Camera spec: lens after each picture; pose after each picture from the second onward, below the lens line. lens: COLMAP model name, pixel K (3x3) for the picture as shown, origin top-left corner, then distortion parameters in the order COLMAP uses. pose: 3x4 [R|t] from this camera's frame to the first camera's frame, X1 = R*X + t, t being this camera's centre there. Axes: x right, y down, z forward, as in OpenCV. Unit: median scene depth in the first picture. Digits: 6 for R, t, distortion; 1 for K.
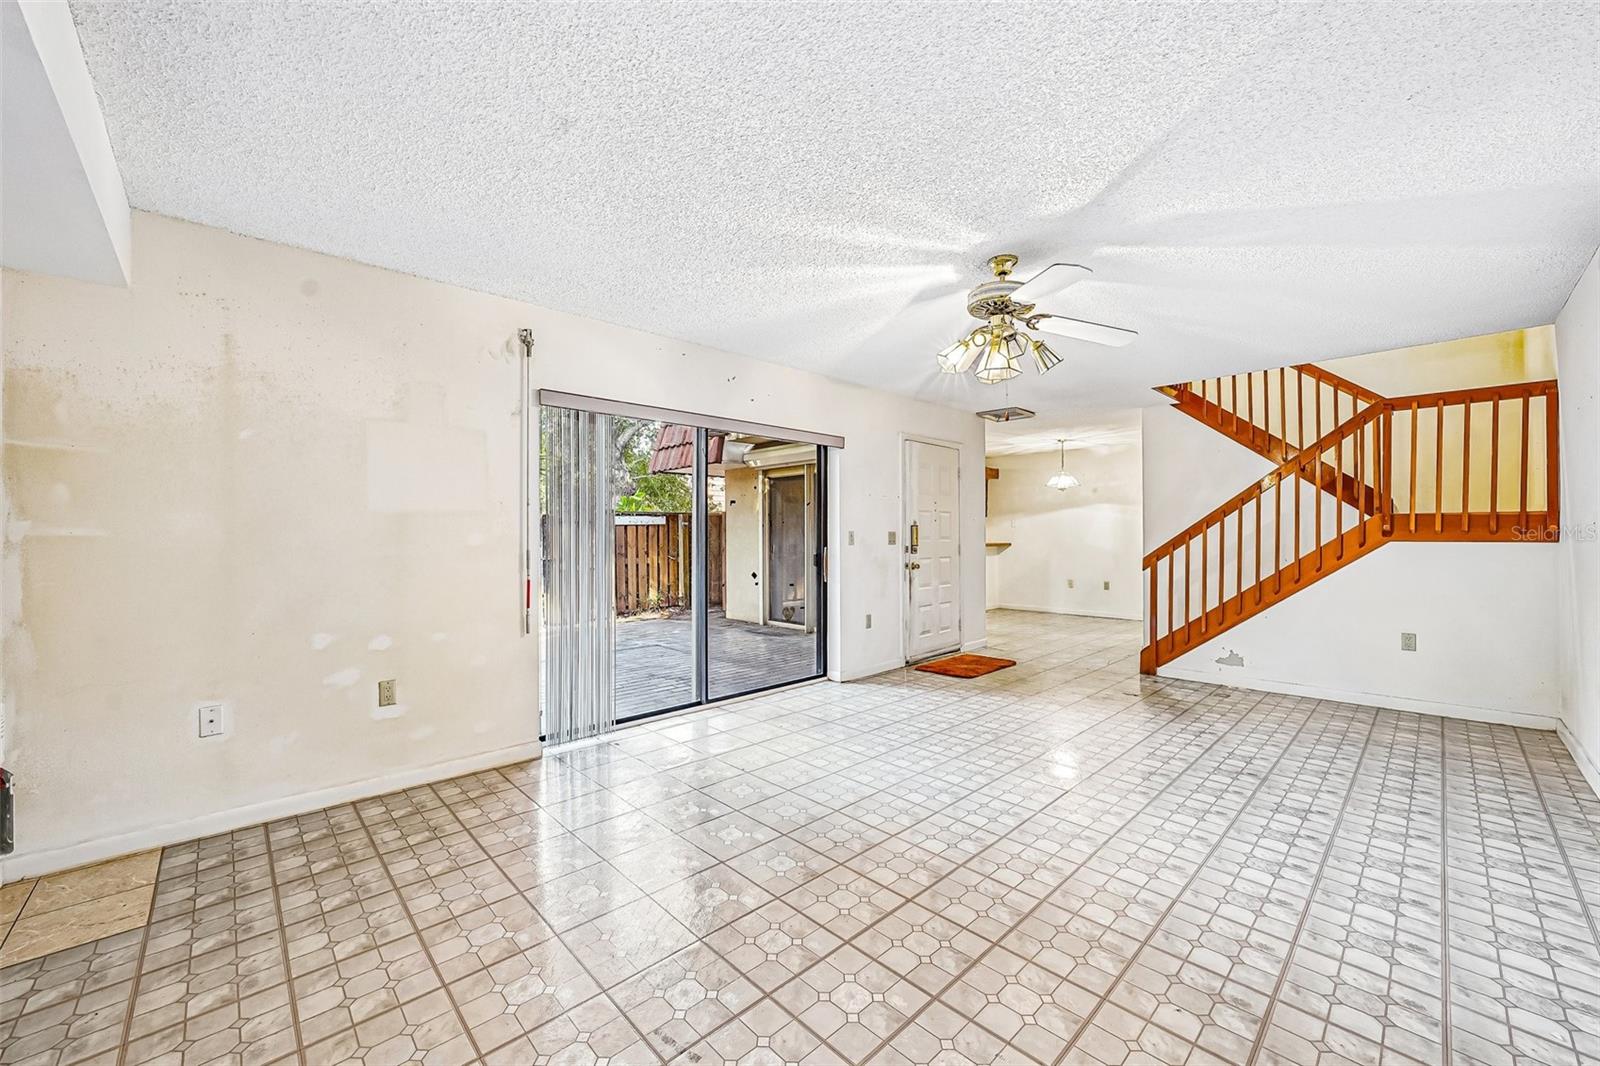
lens RADIAL K [[605.7, 0, 803.8], [0, 605.7, 544.8], [0, 0, 1]] dist [-0.001524, 0.000520]
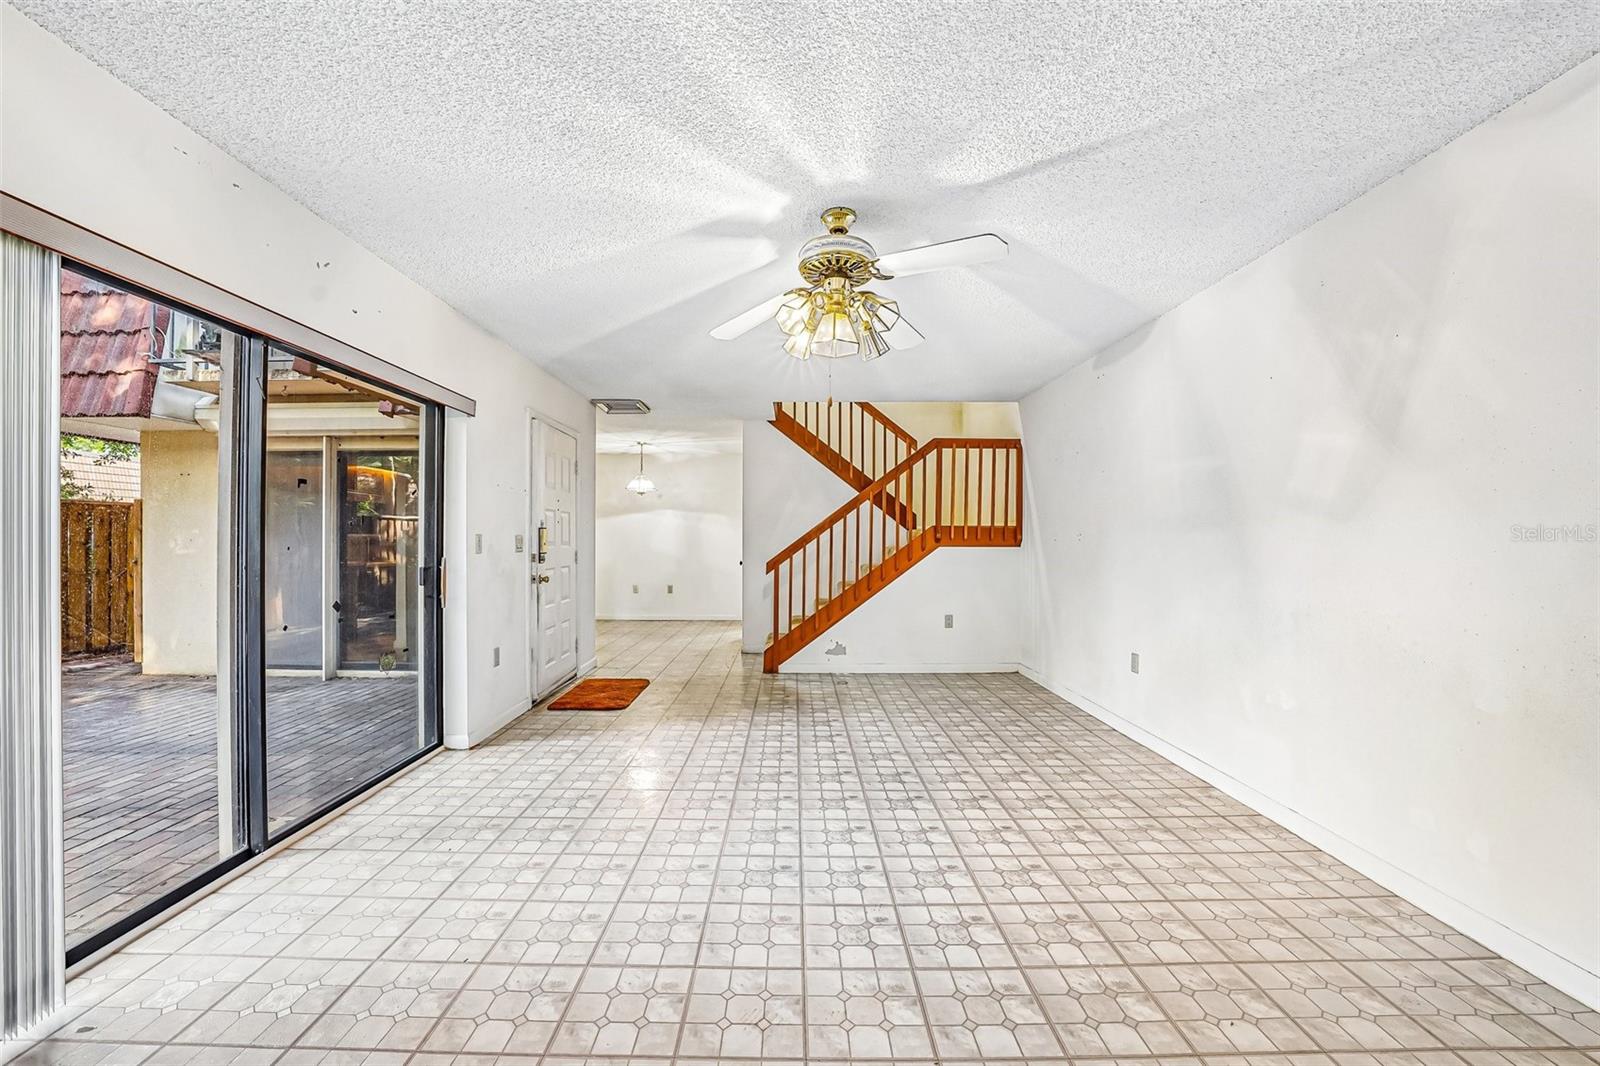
lens RADIAL K [[605.3, 0, 775.1], [0, 605.3, 549.4], [0, 0, 1]] dist [-0.029446, 0.000045]
pose [[0.708608, -0.006807, 0.705569, -0.178355], [0.005997, 0.999975, 0.003625, -0.005265], [-0.705576, 0.001662, 0.708632, 0.260389]]
